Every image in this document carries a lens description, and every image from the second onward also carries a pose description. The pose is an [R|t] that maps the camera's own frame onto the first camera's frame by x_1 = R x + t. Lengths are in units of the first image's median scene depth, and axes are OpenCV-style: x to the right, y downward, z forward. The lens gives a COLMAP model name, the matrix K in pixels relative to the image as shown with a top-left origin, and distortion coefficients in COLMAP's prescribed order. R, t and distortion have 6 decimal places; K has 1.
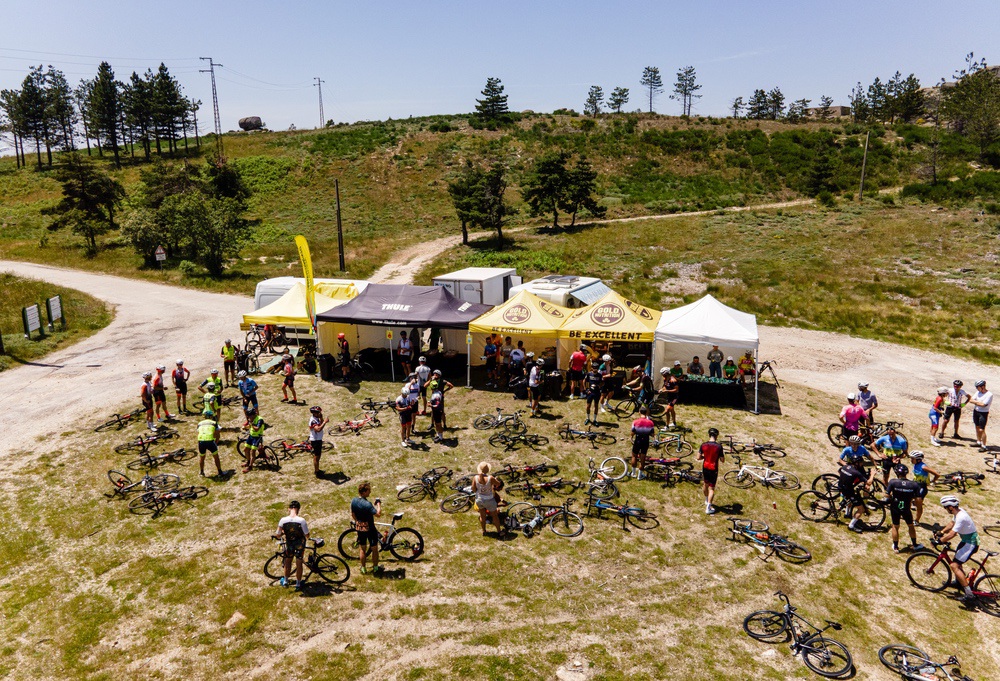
lens RADIAL K [[753.6, 0, 500.5], [0, 753.6, 312.0], [0, 0, 1]] dist [0.008824, 0.070560]
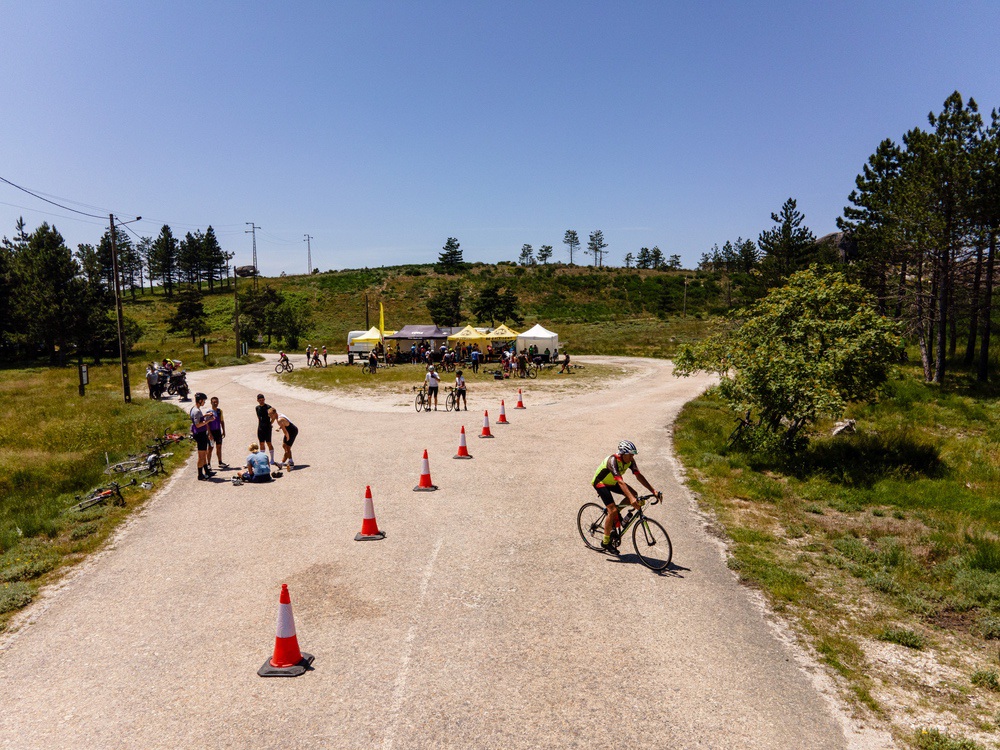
lens RADIAL K [[750.7, 0, 500.0], [0, 750.7, 375.0], [0, 0, 1]] dist [0.040953, 0.004334]
pose [[0.998287, -0.001826, 0.058483, -0.004053], [0.008533, 0.993370, -0.114641, 0.148207], [-0.057886, 0.114943, 0.991684, -0.517522]]
